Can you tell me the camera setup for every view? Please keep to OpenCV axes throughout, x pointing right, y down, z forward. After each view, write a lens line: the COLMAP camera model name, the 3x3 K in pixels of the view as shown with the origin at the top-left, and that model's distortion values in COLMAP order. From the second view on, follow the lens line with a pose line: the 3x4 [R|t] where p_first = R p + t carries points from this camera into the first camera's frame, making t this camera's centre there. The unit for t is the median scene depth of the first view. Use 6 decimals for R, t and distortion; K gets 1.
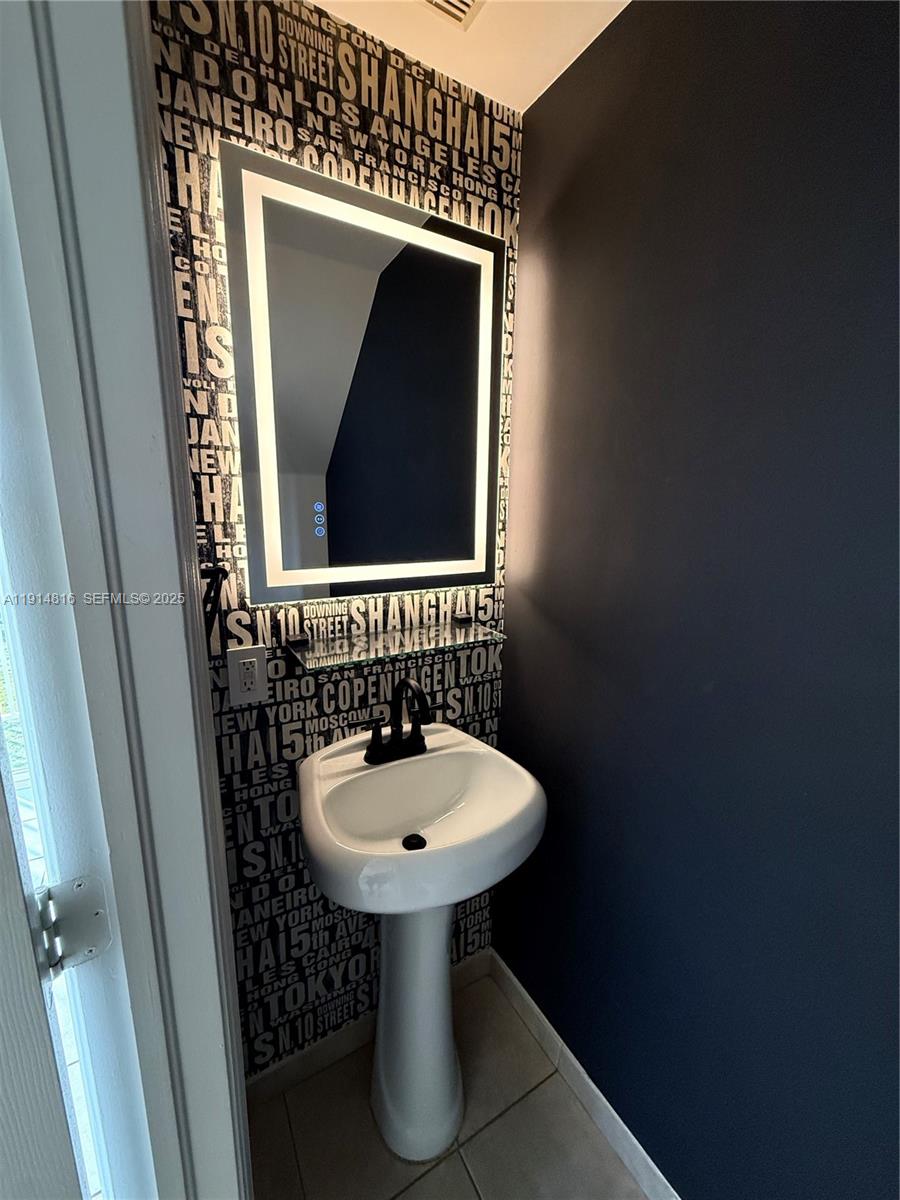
lens RADIAL K [[478.4, 0, 446.1], [0, 478.4, 606.2], [0, 0, 1]] dist [0.001991, -0.000358]
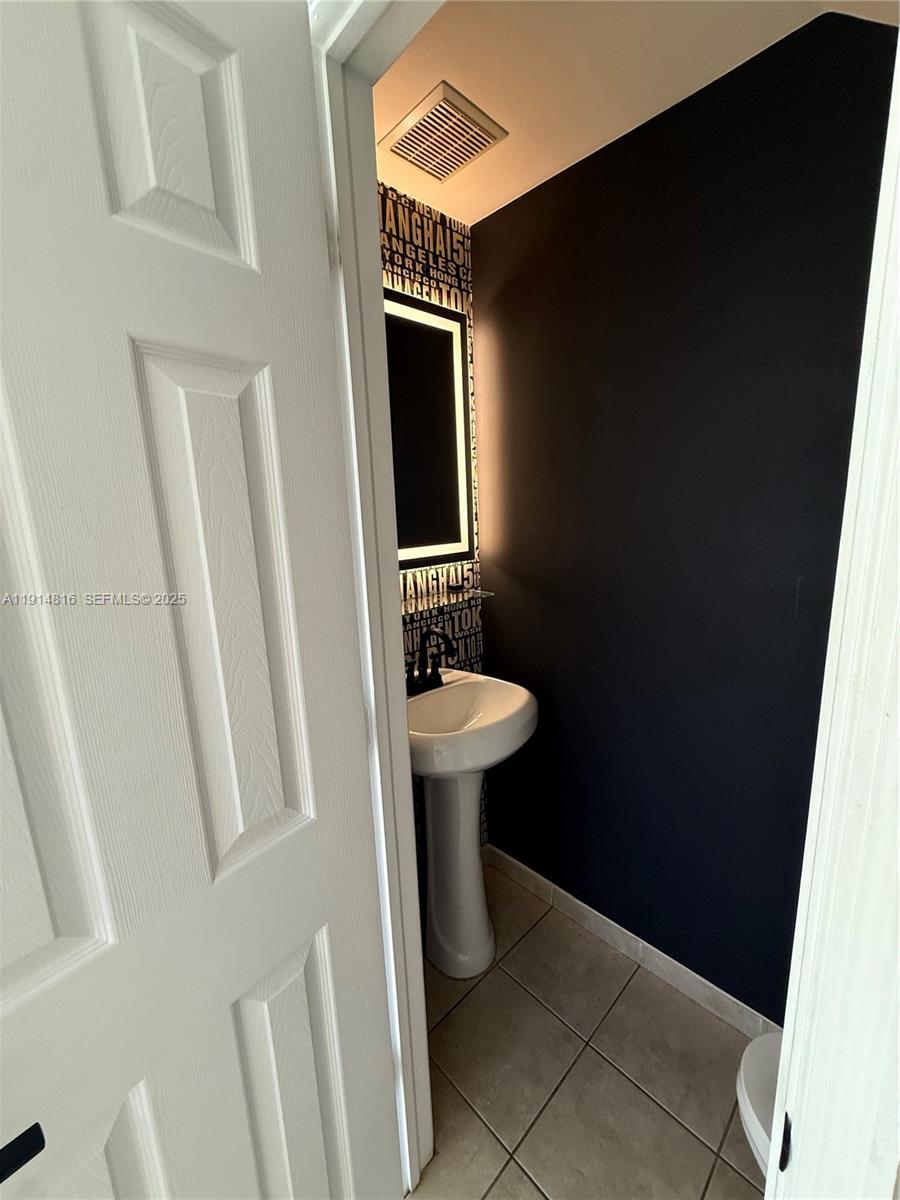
lens RADIAL K [[478.4, 0, 454.9], [0, 478.4, 597.5], [0, 0, 1]] dist [0.001991, -0.000358]
pose [[0.970648, -0.090364, 0.222883, -0.293663], [0.093782, 0.995581, -0.004778, 0.067063], [-0.221467, 0.025541, 0.974833, -0.338359]]
